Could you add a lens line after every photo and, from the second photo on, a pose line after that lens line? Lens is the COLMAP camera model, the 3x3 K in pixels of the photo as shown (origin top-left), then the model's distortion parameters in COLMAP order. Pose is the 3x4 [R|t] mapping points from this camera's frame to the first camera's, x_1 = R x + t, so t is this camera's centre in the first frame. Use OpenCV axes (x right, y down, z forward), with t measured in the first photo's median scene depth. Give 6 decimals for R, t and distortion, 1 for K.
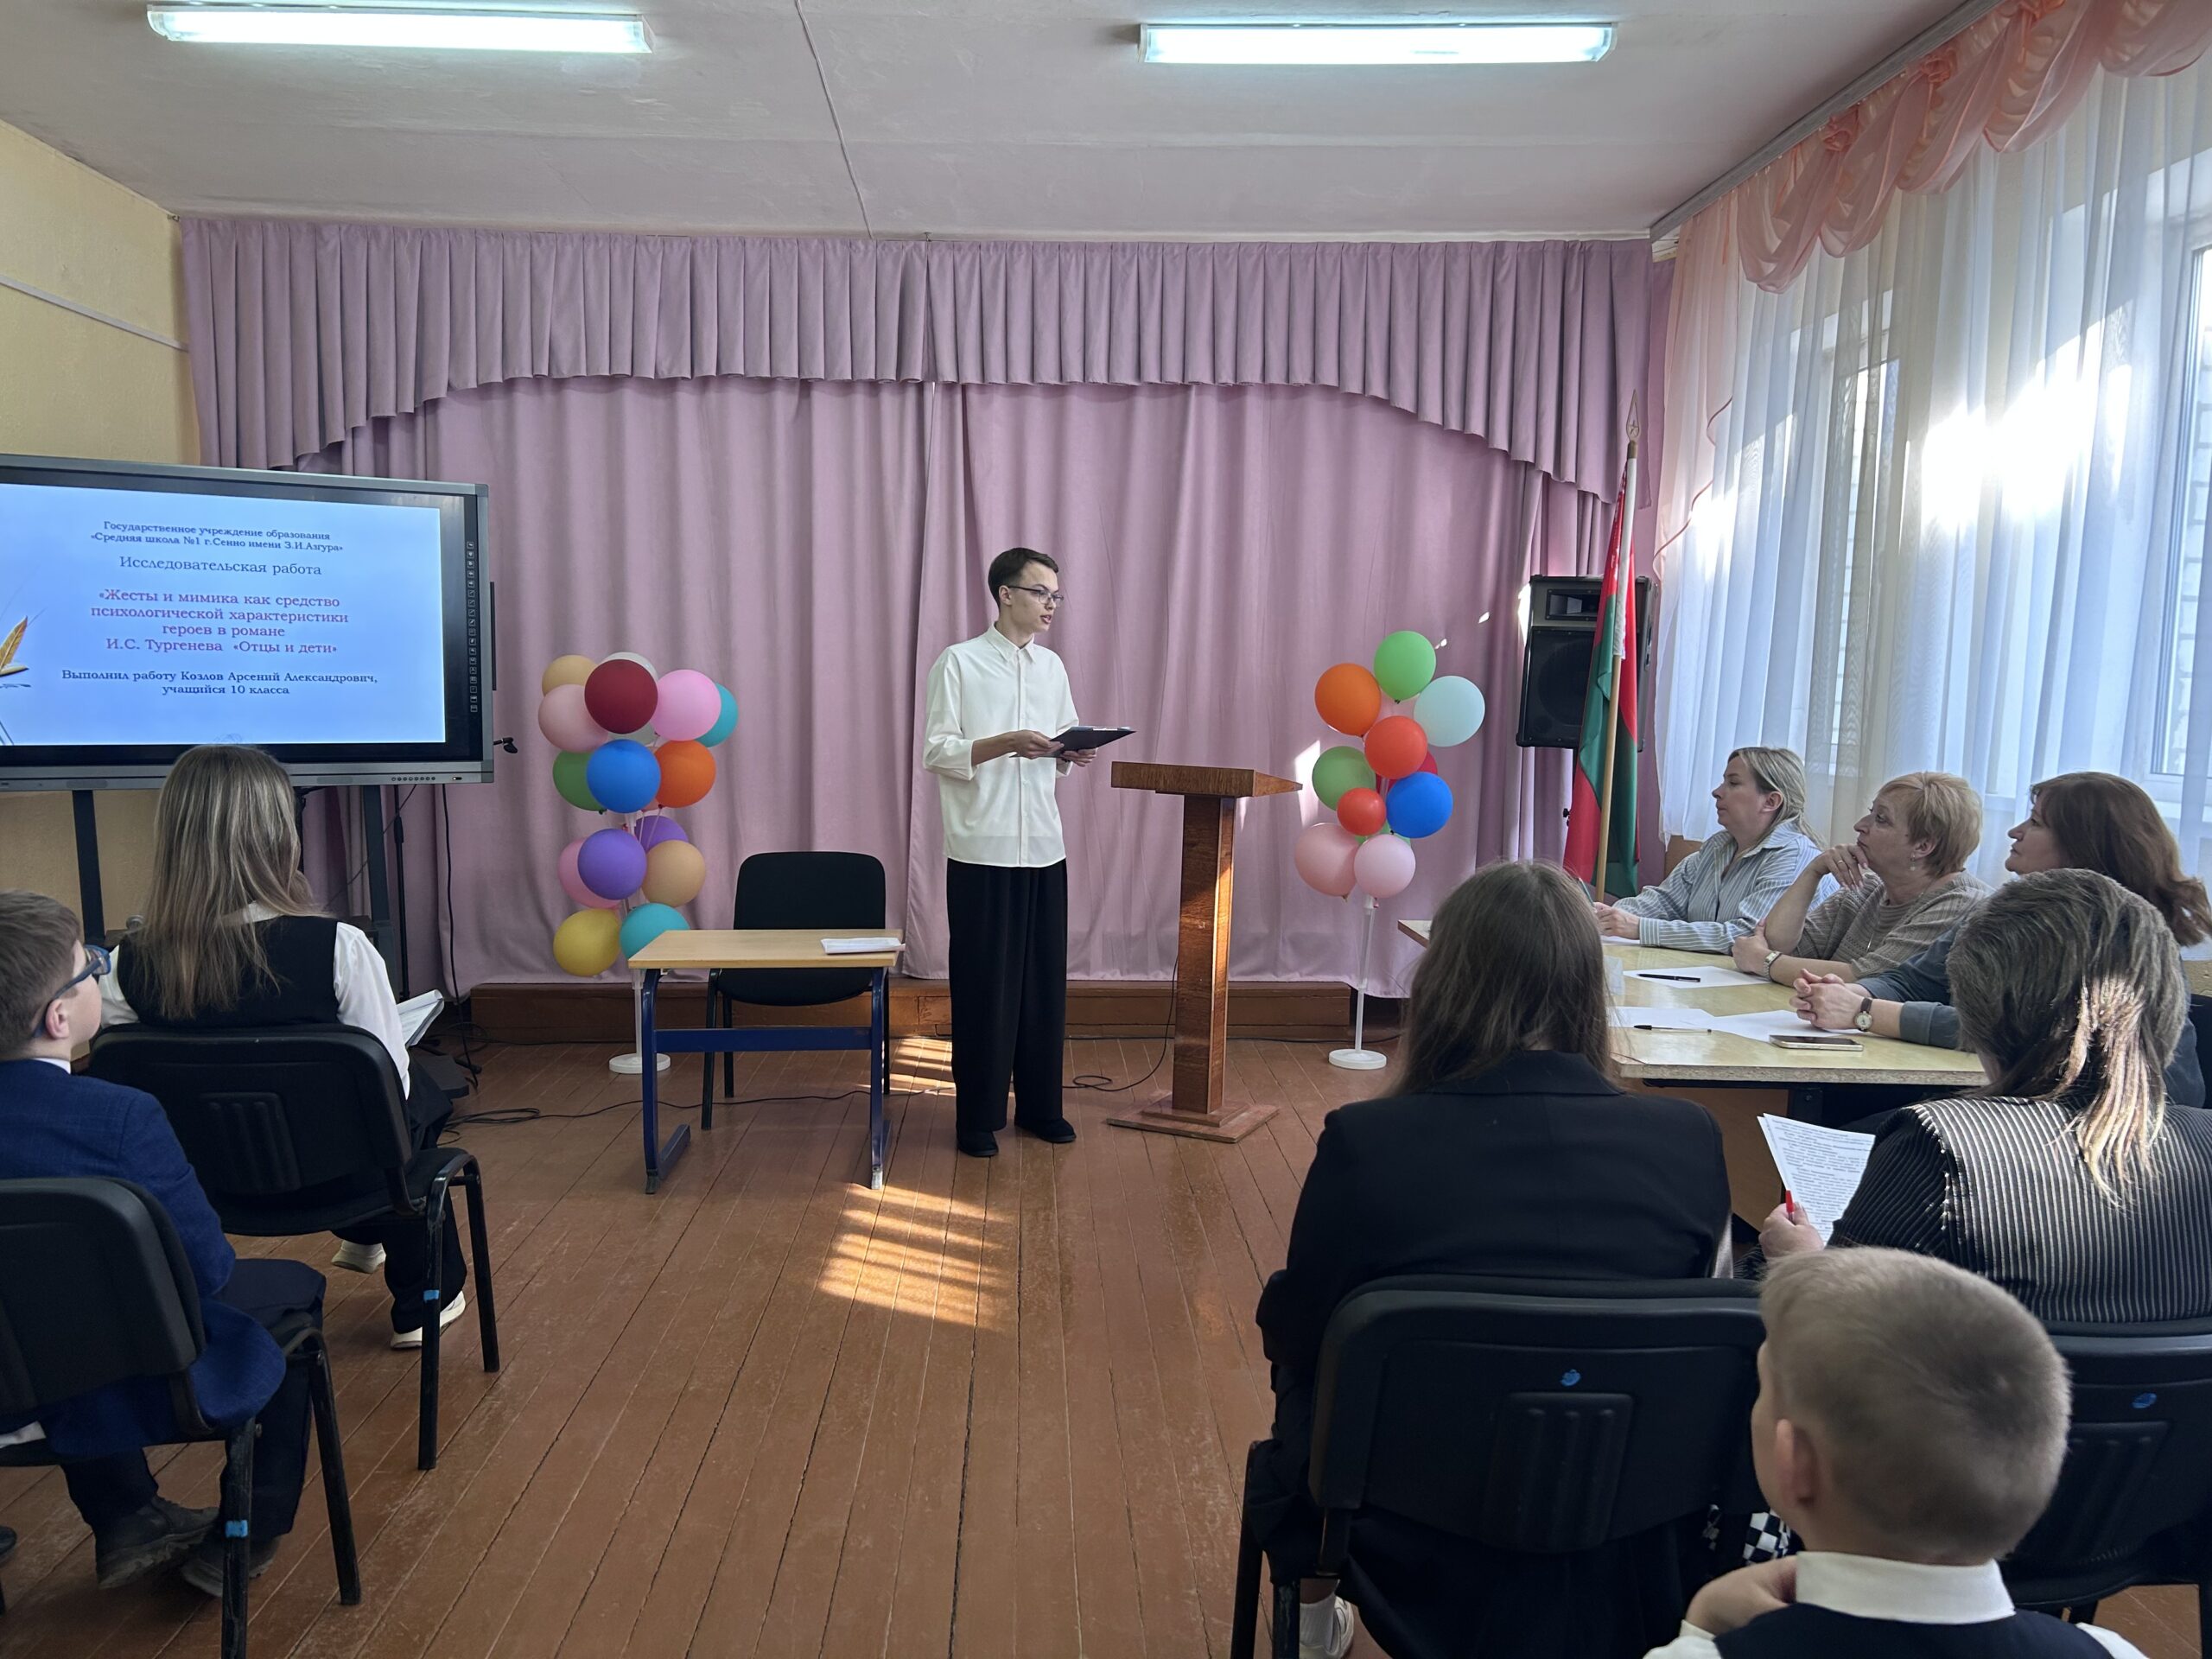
lens RADIAL K [[1674.3, 0, 1099.5], [0, 1674.3, 854.6], [0, 0, 1]] dist [0.041338, -0.043029]
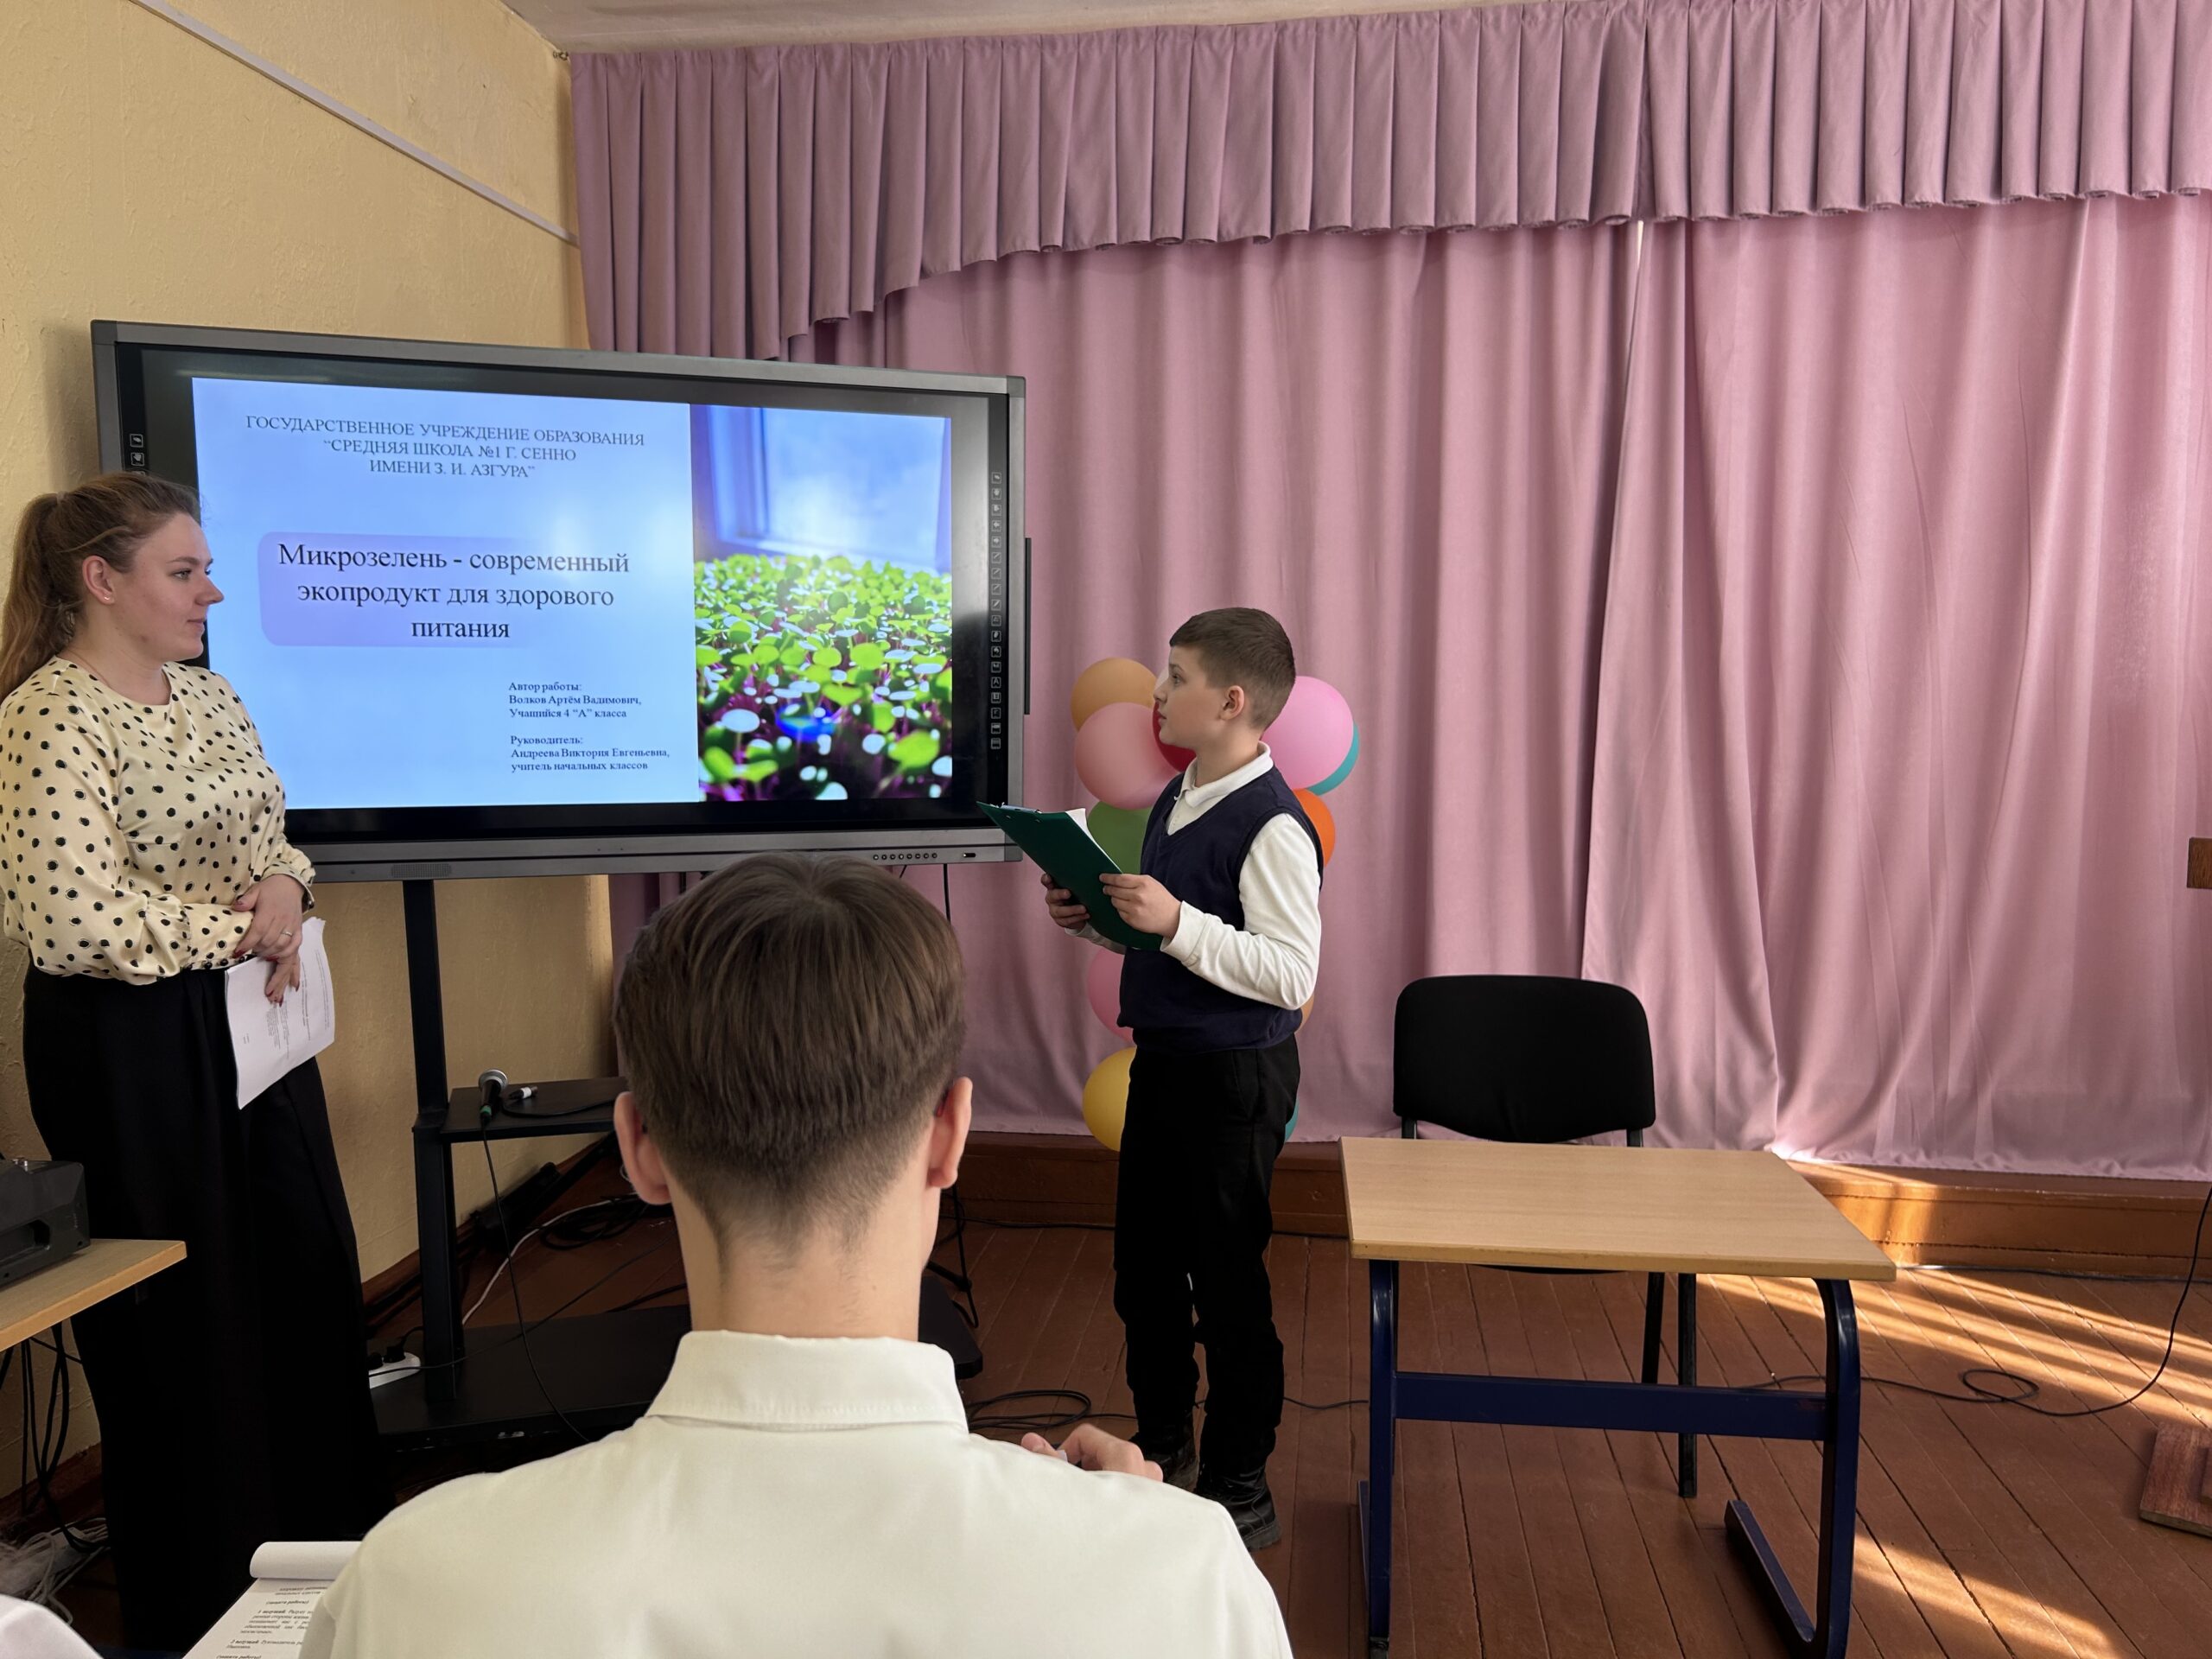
lens RADIAL K [[1674.3, 0, 1081.6], [0, 1674.3, 843.2], [0, 0, 1]] dist [0.041338, -0.043029]
pose [[0.980506, 0.008419, -0.196309, -0.184095], [-0.010368, 0.999907, -0.008899, -0.037717], [0.196216, 0.010760, 0.980502, 0.338109]]
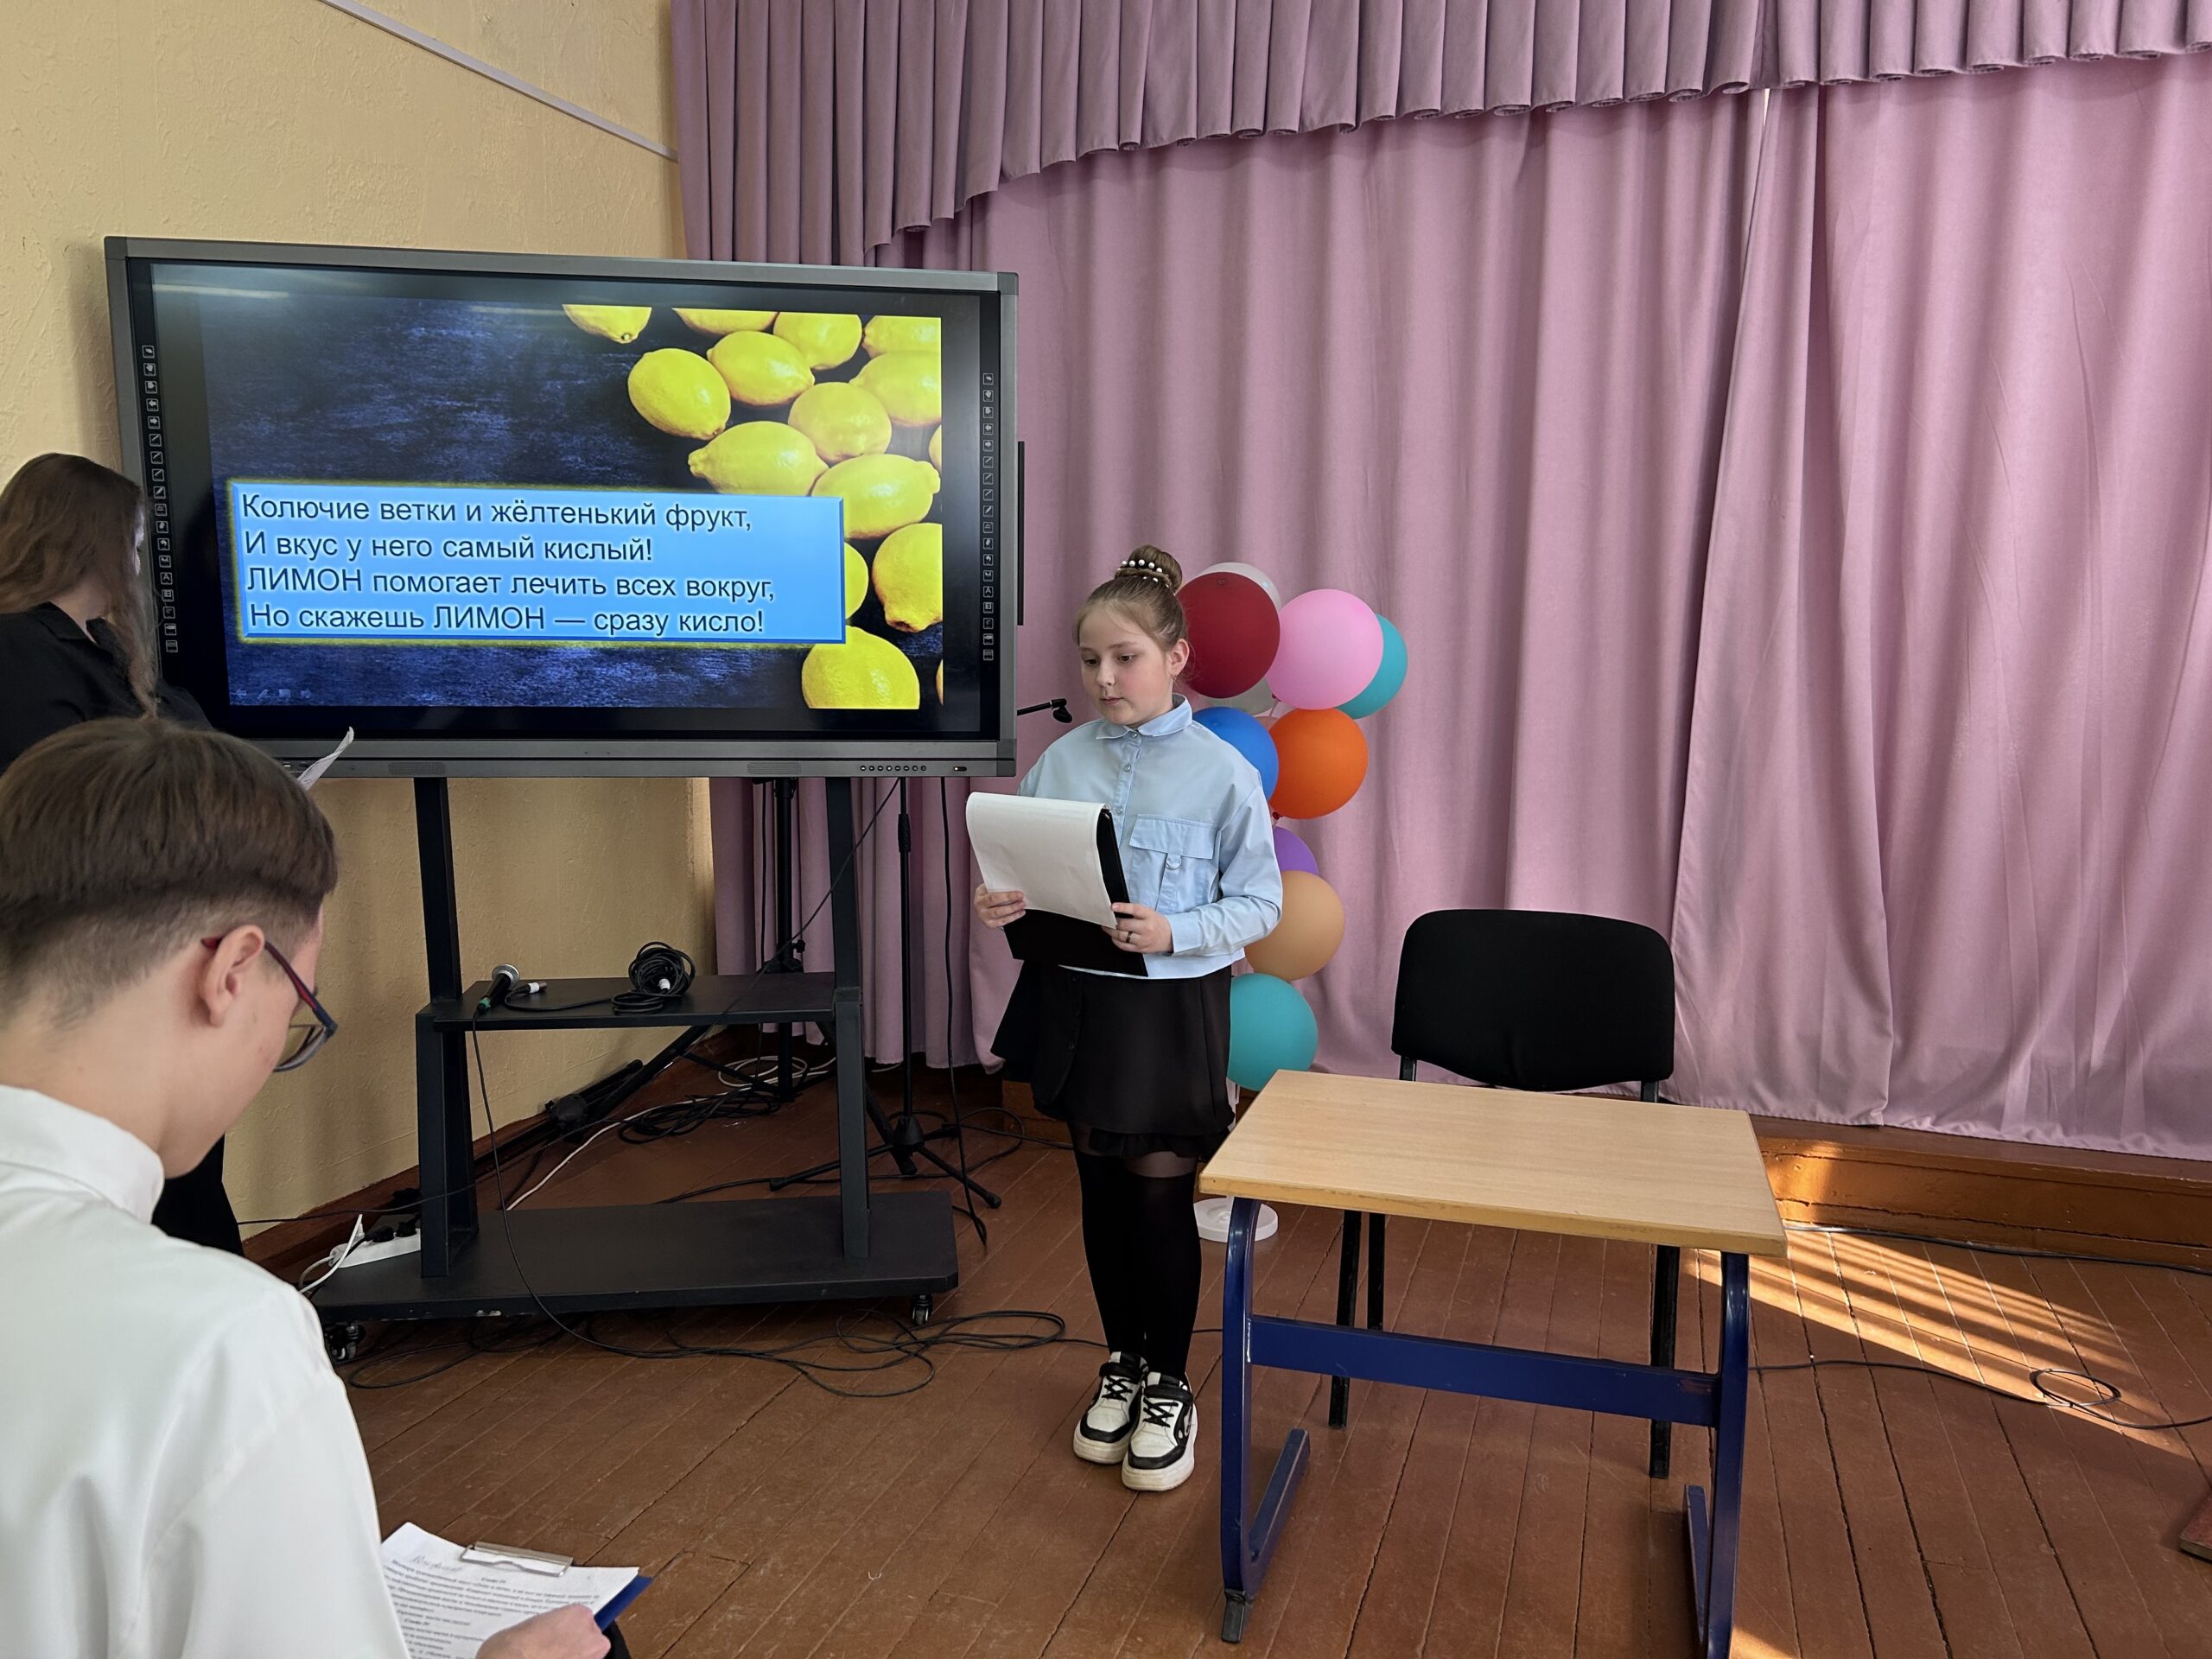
lens RADIAL K [[1674.3, 0, 1094.4], [0, 1674.3, 831.4], [0, 0, 1]] dist [0.041338, -0.043029]
pose [[0.933424, 0.043726, -0.356100, -0.099059], [-0.035948, 0.998949, 0.028433, -0.035006], [0.356969, -0.013739, 0.934015, 0.377648]]
